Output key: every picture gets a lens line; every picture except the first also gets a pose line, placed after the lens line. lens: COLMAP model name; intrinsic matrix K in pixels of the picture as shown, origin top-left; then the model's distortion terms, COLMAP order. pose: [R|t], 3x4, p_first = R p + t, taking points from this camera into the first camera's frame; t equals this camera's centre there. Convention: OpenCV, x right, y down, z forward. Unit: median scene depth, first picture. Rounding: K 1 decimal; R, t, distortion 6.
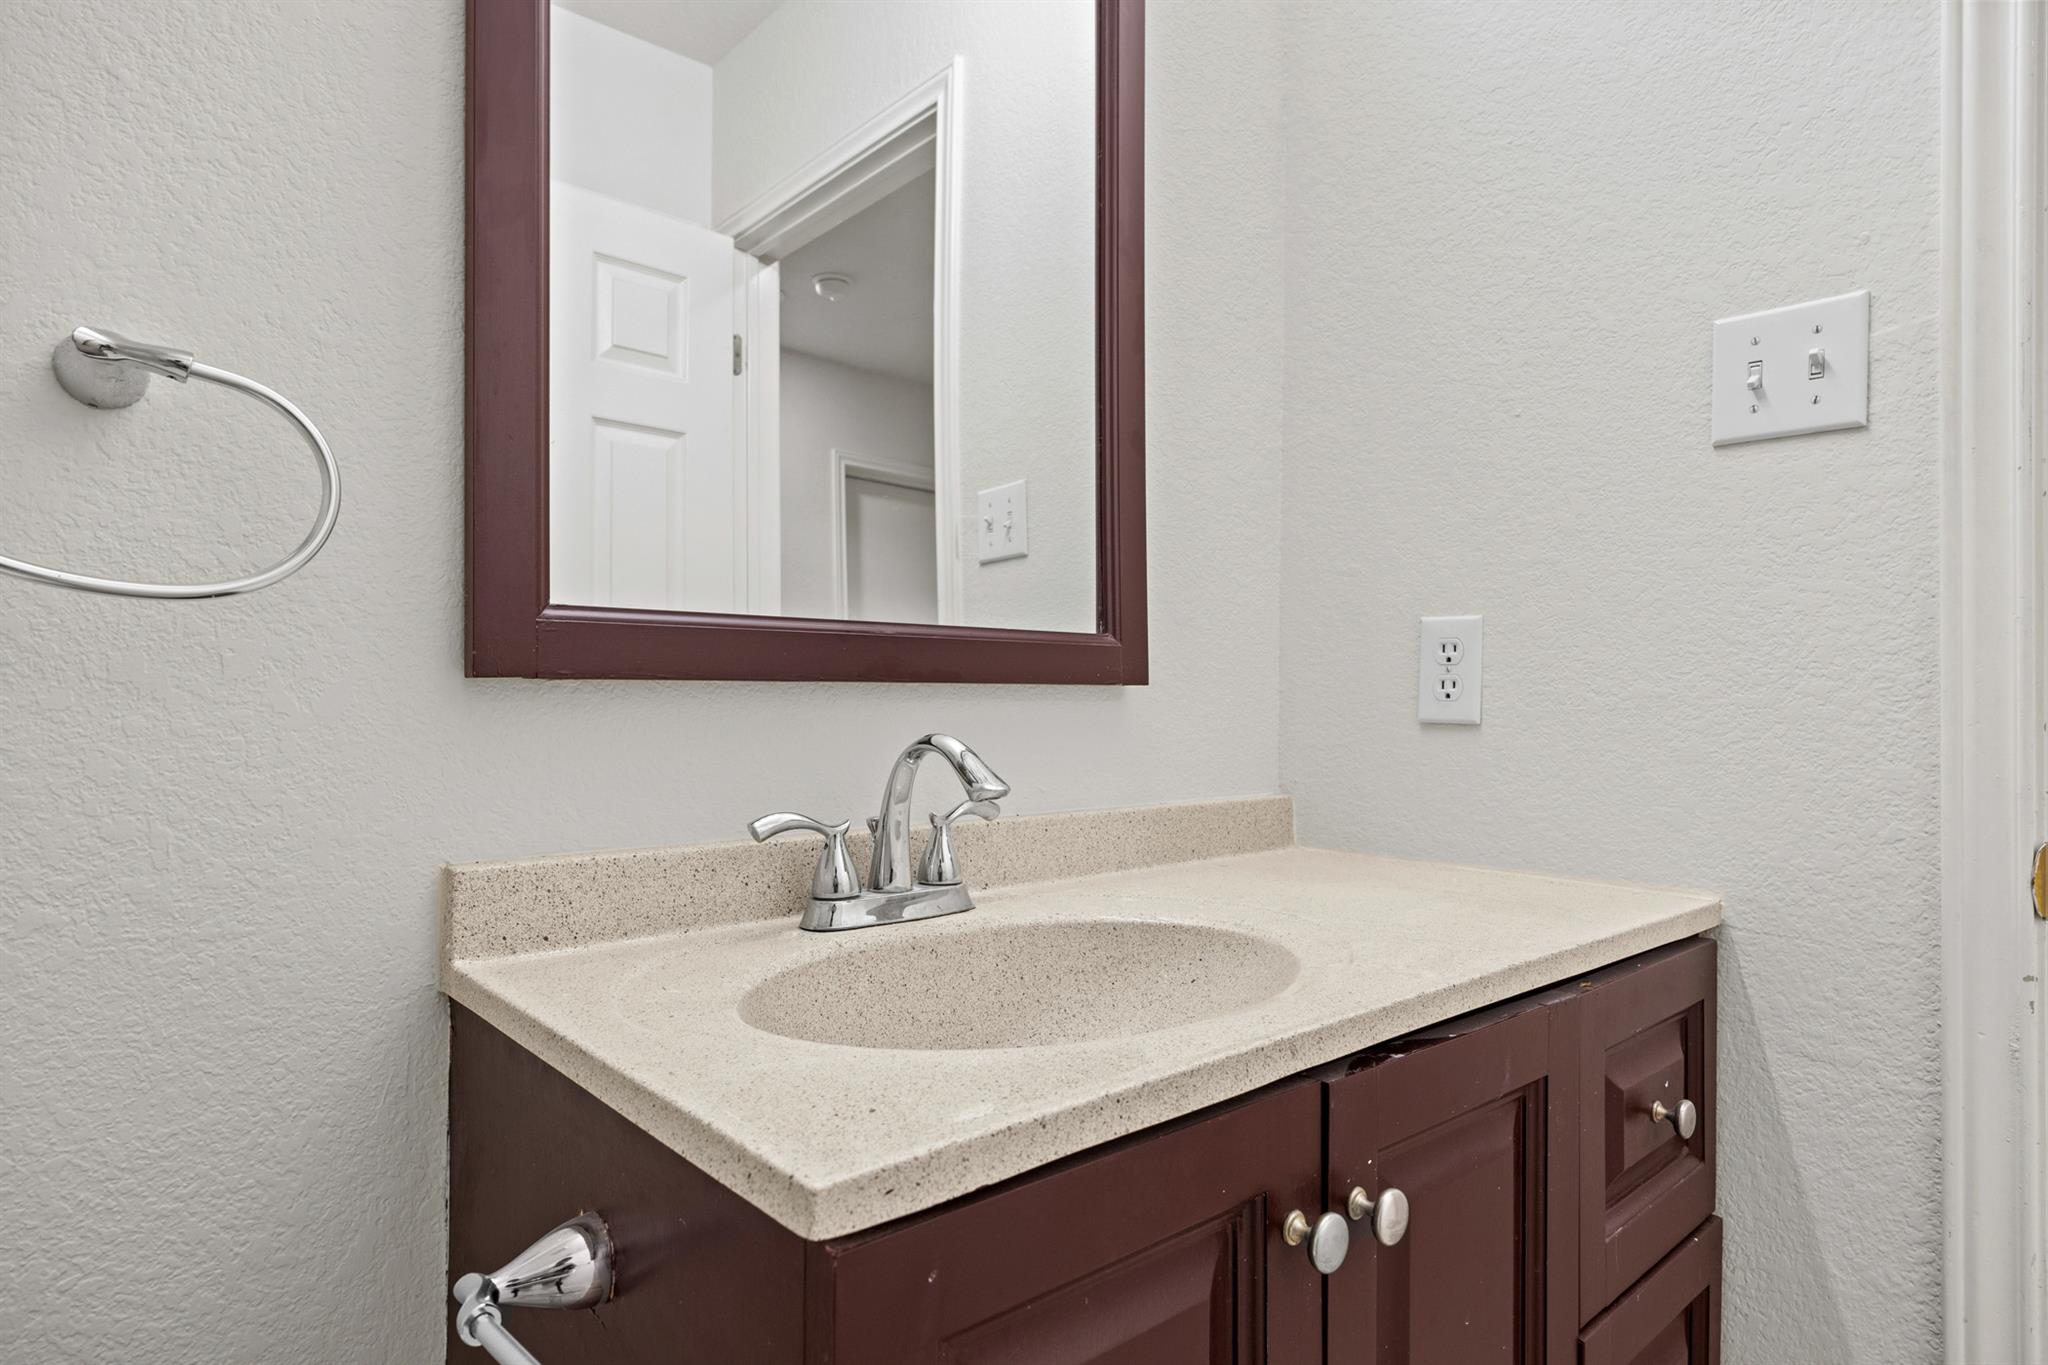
lens RADIAL K [[1181.0, 0, 1024.8], [0, 1181.0, 688.4], [0, 0, 1]] dist [0.002530, 0.000010]
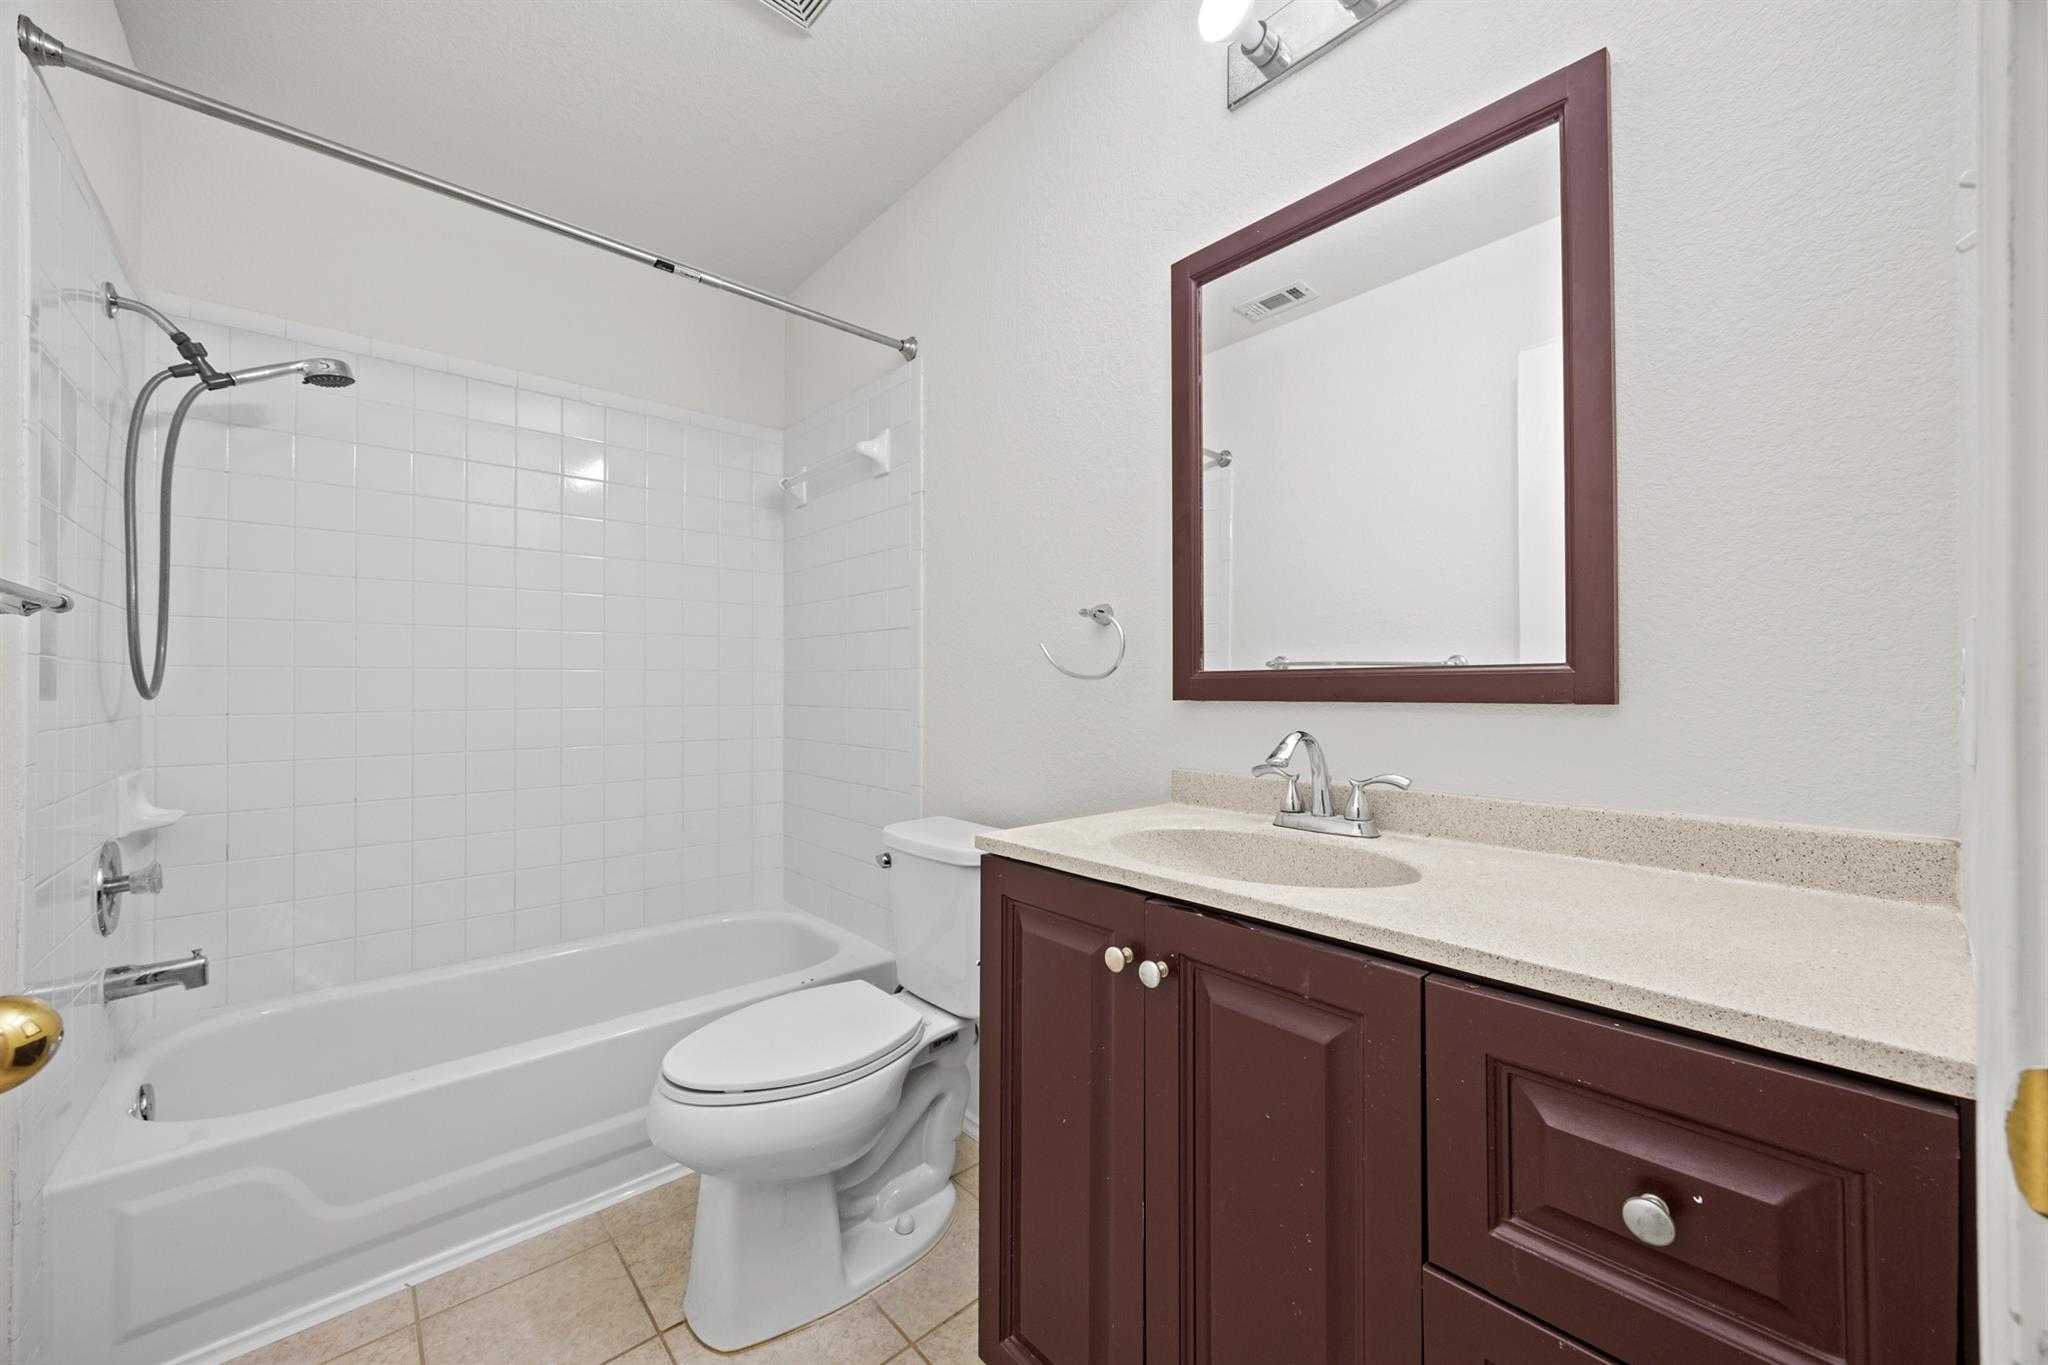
lens RADIAL K [[778.7, 0, 1014.1], [0, 778.7, 685.0], [0, 0, 1]] dist [-0.002256, -0.000086]
pose [[-0.005041, -0.006885, -0.999964, 0.904120], [0.008050, 0.999944, -0.006925, -0.022982], [0.999955, -0.008085, -0.004986, 0.429766]]
